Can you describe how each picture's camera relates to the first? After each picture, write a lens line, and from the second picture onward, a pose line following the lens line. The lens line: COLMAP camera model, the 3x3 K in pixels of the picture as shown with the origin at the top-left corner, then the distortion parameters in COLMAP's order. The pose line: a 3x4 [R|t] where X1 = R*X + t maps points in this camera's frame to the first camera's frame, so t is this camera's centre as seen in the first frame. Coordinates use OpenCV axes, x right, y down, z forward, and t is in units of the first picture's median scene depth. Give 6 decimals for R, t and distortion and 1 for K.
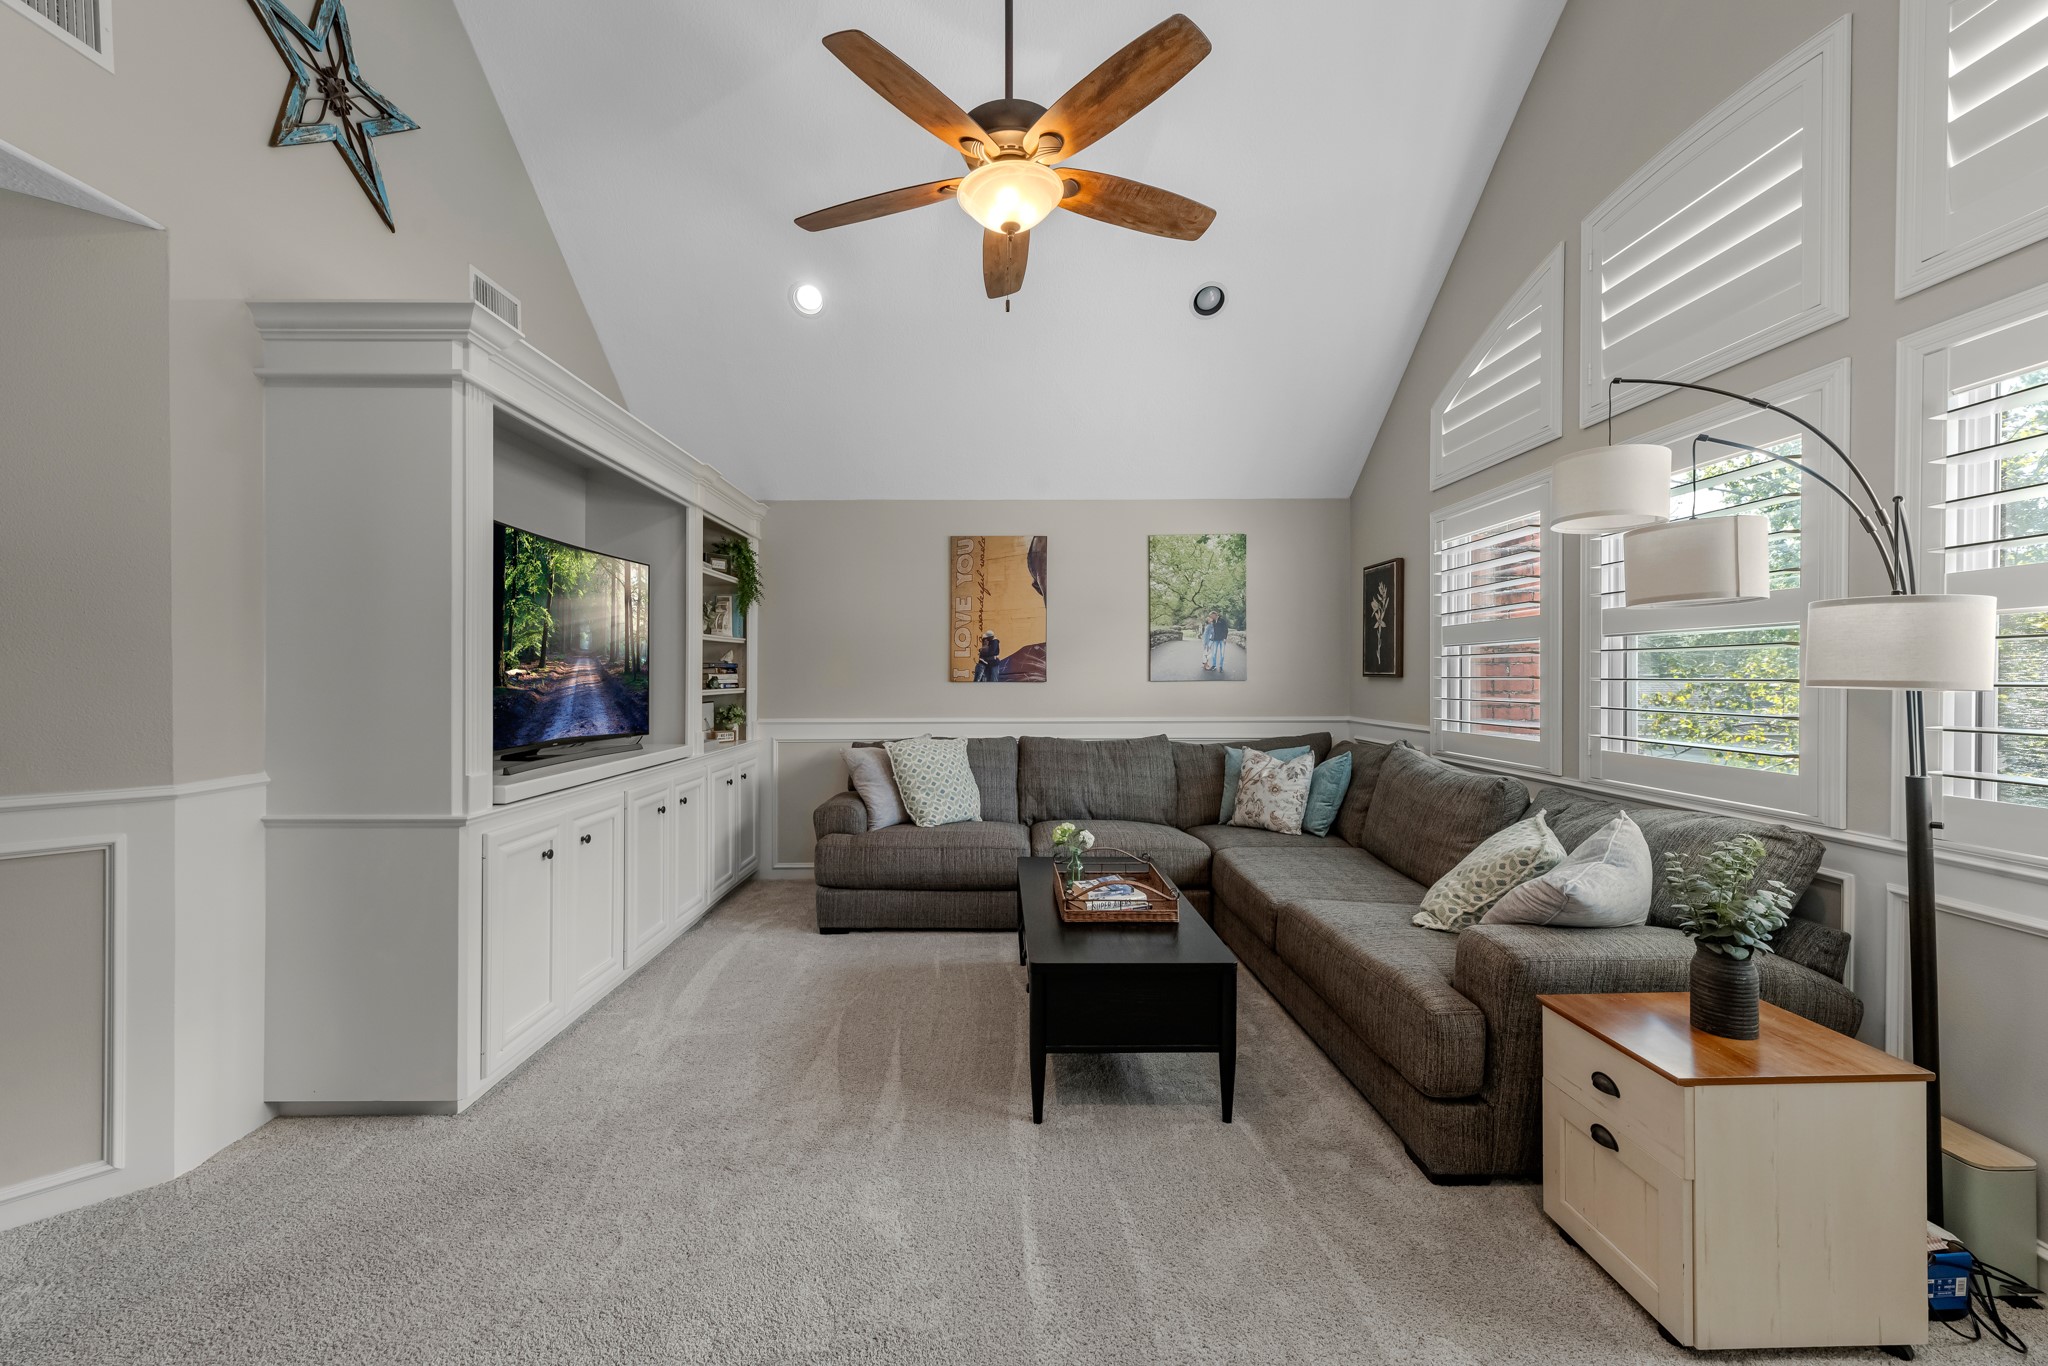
lens RADIAL K [[817.5, 0, 1026.4], [0, 817.5, 693.4], [0, 0, 1]] dist [0.003133, 0.000163]
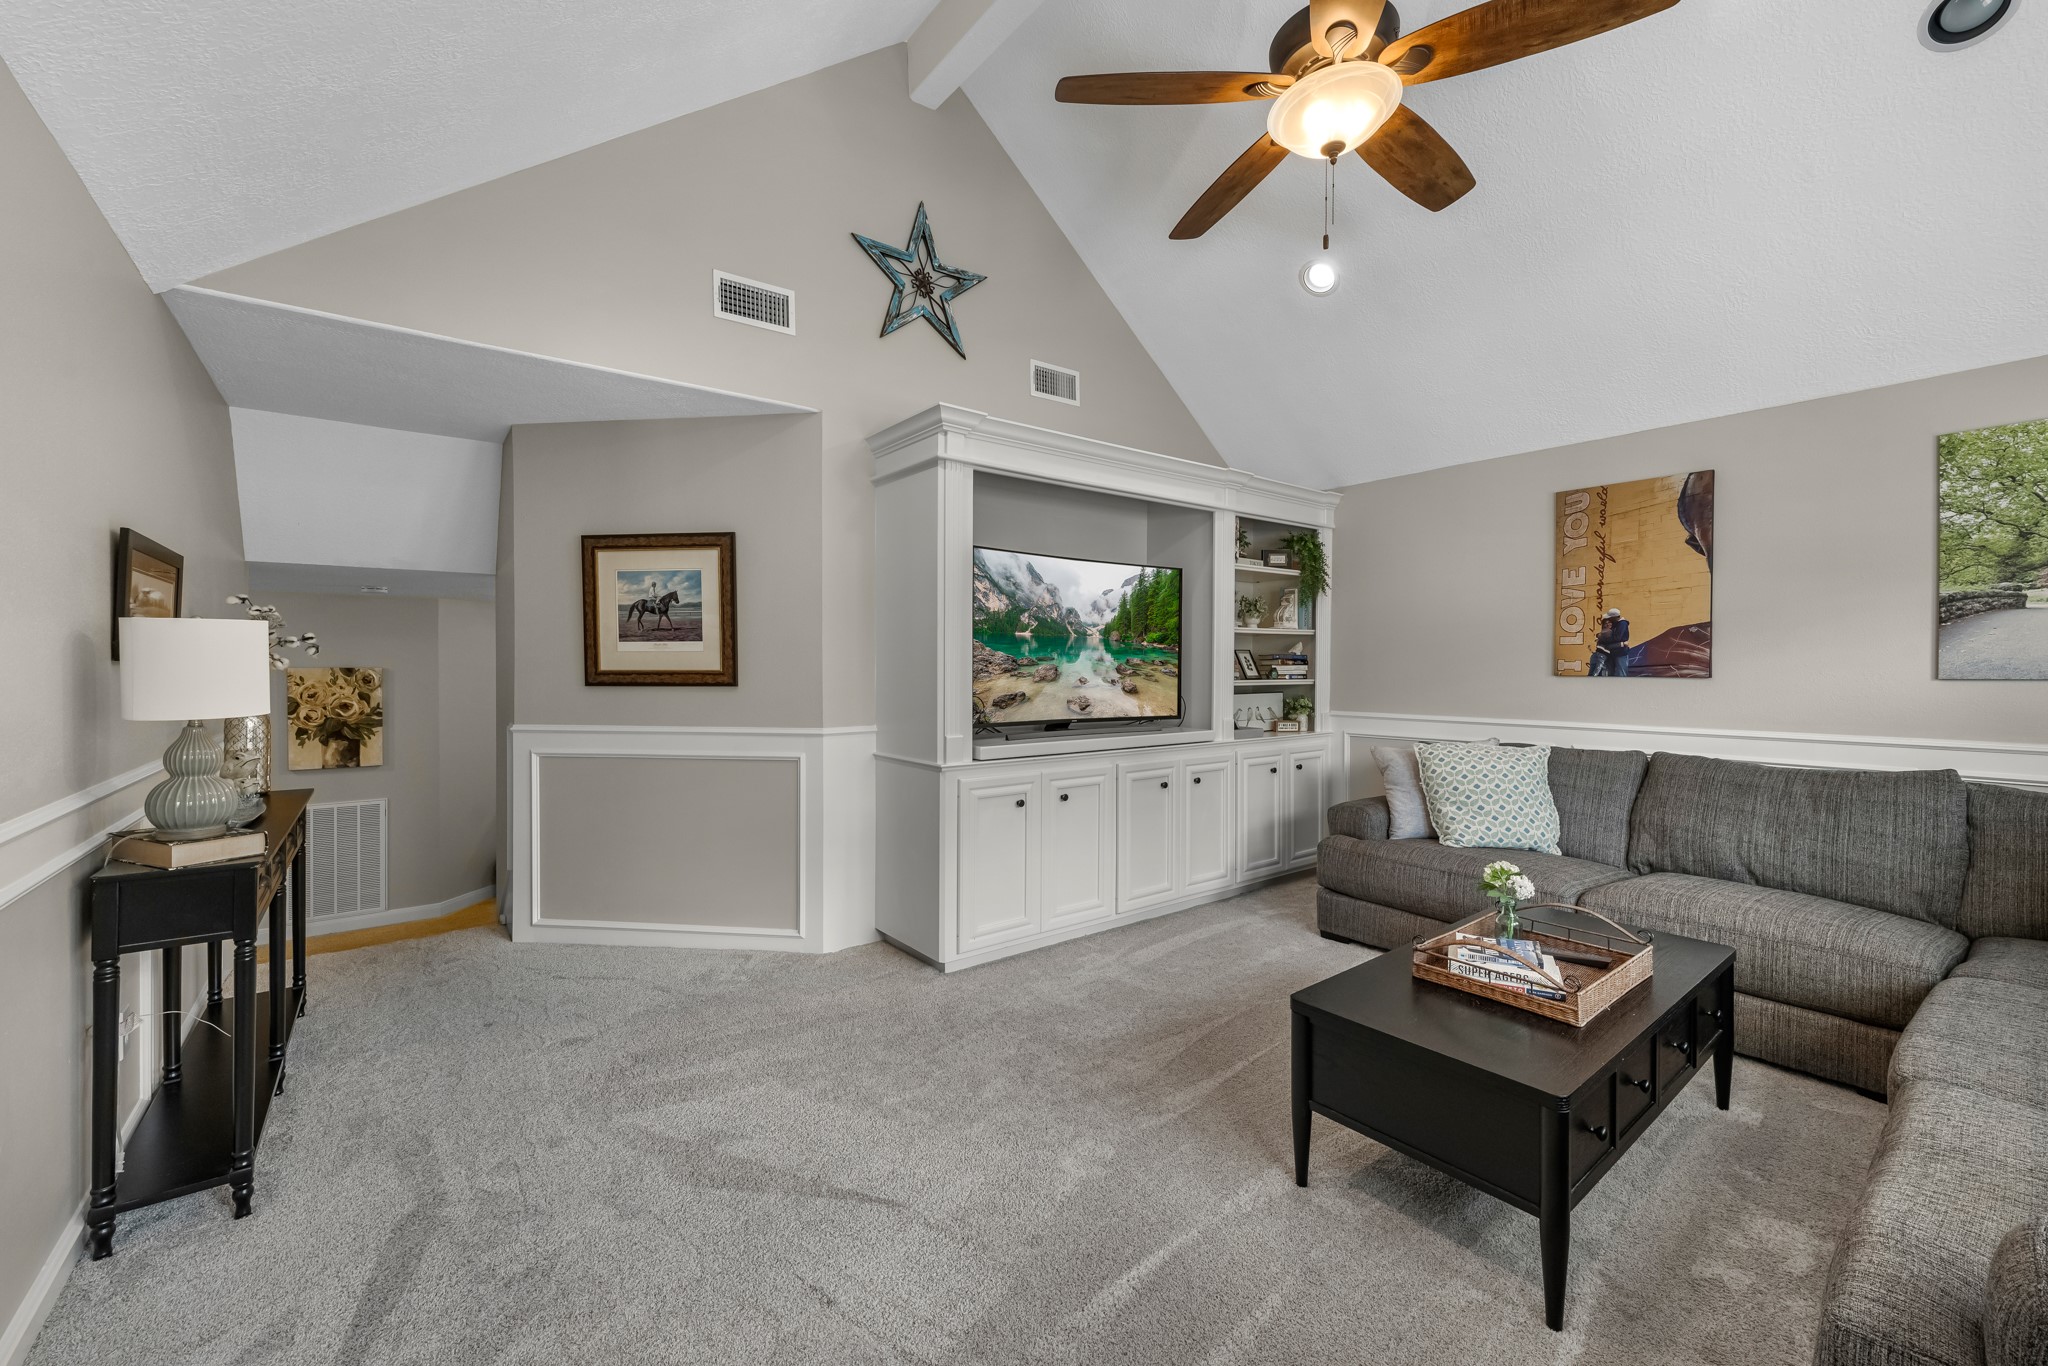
lens RADIAL K [[818.9, 0, 1018.6], [0, 818.9, 685.6], [0, 0, 1]] dist [0.004277, 0.000373]
pose [[0.608253, 0.022450, -0.793426, 0.270751], [-0.021192, 0.999703, 0.012041, -0.004047], [0.793460, 0.009490, 0.608548, 0.122009]]
